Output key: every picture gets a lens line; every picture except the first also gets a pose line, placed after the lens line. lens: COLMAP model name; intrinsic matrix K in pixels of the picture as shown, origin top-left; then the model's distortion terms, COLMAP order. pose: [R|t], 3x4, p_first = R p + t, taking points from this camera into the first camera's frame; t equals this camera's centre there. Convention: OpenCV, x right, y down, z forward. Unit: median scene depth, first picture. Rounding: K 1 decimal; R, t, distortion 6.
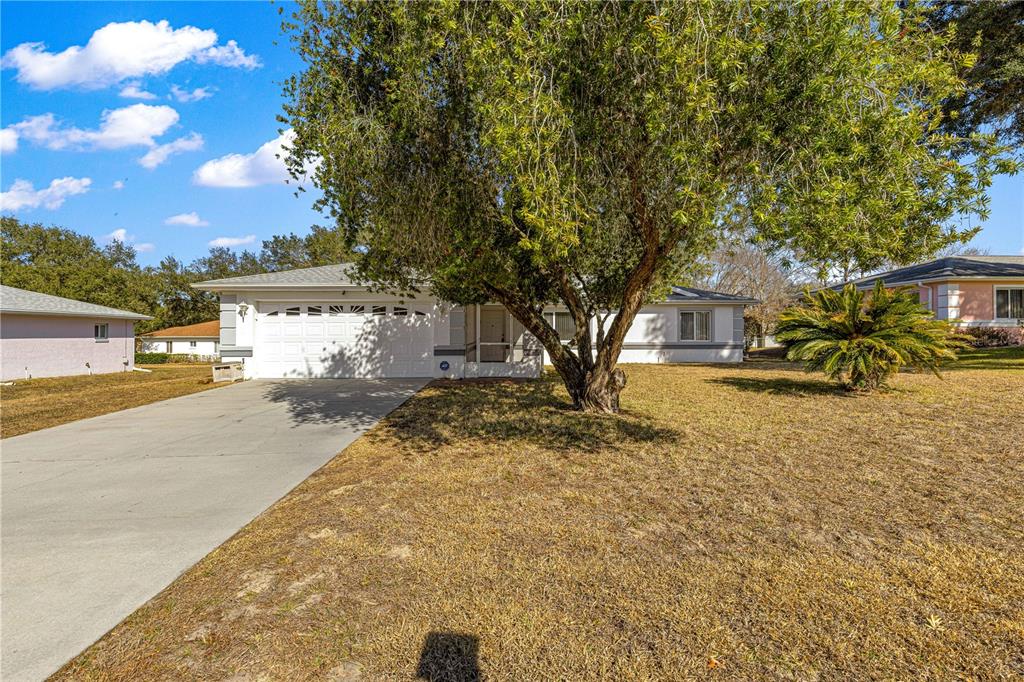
lens RADIAL K [[465.1, 0, 510.8], [0, 465.1, 337.4], [0, 0, 1]] dist [0.008157, 0.000430]
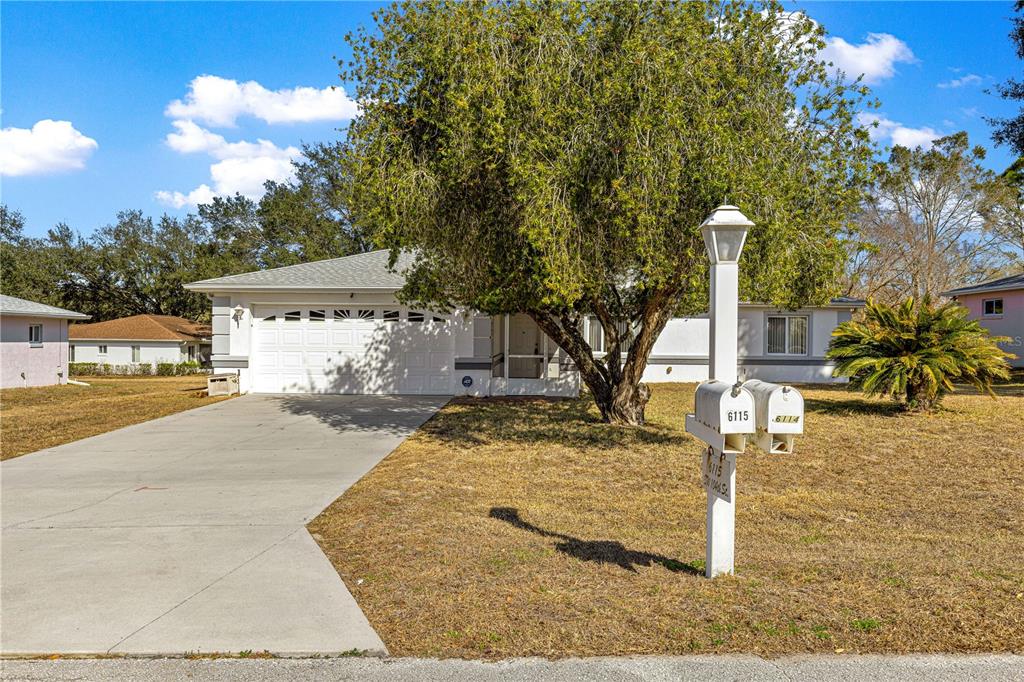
lens RADIAL K [[736.1, 0, 498.6], [0, 736.1, 342.7], [0, 0, 1]] dist [-0.036158, 0.000362]
pose [[0.997369, 0.009665, -0.071848, 0.011204], [-0.009680, 0.999953, 0.000143, -0.010761], [0.071846, 0.000553, 0.997416, -0.339321]]
